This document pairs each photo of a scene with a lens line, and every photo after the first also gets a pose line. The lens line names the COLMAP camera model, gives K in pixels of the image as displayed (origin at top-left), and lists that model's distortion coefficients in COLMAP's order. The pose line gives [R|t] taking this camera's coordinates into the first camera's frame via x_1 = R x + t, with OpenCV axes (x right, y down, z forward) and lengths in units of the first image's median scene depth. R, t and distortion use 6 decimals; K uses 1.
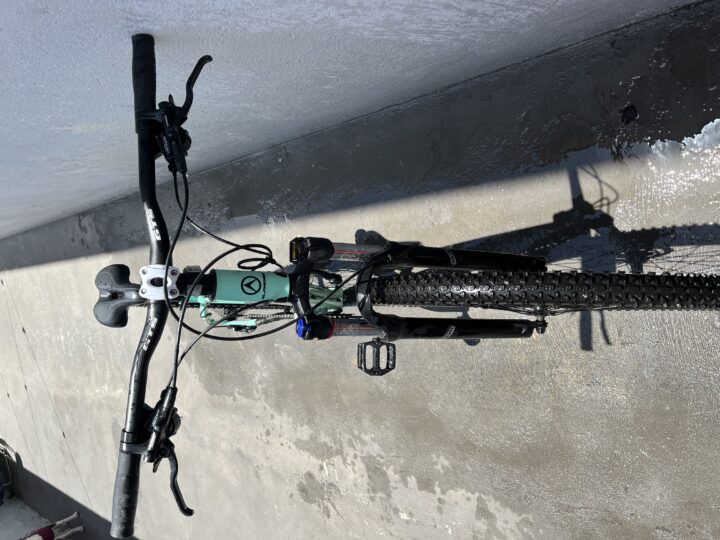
lens RADIAL K [[548.3, 0, 358.2], [0, 548.3, 271.8], [0, 0, 1]] dist [0.058739, -0.076178]
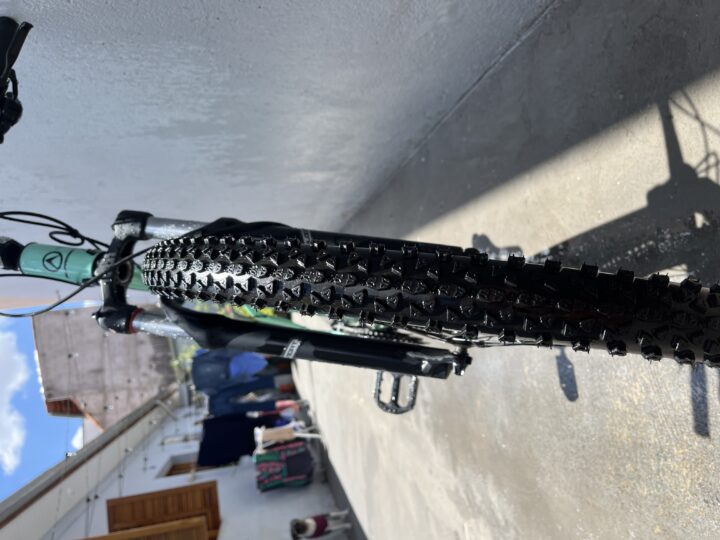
lens RADIAL K [[548.3, 0, 362.2], [0, 548.3, 271.1], [0, 0, 1]] dist [0.058739, -0.076178]
pose [[0.803987, 0.035350, -0.593595, 0.471527], [-0.072375, 0.996627, -0.038676, 0.024399], [0.590226, 0.074057, 0.803834, 0.356858]]
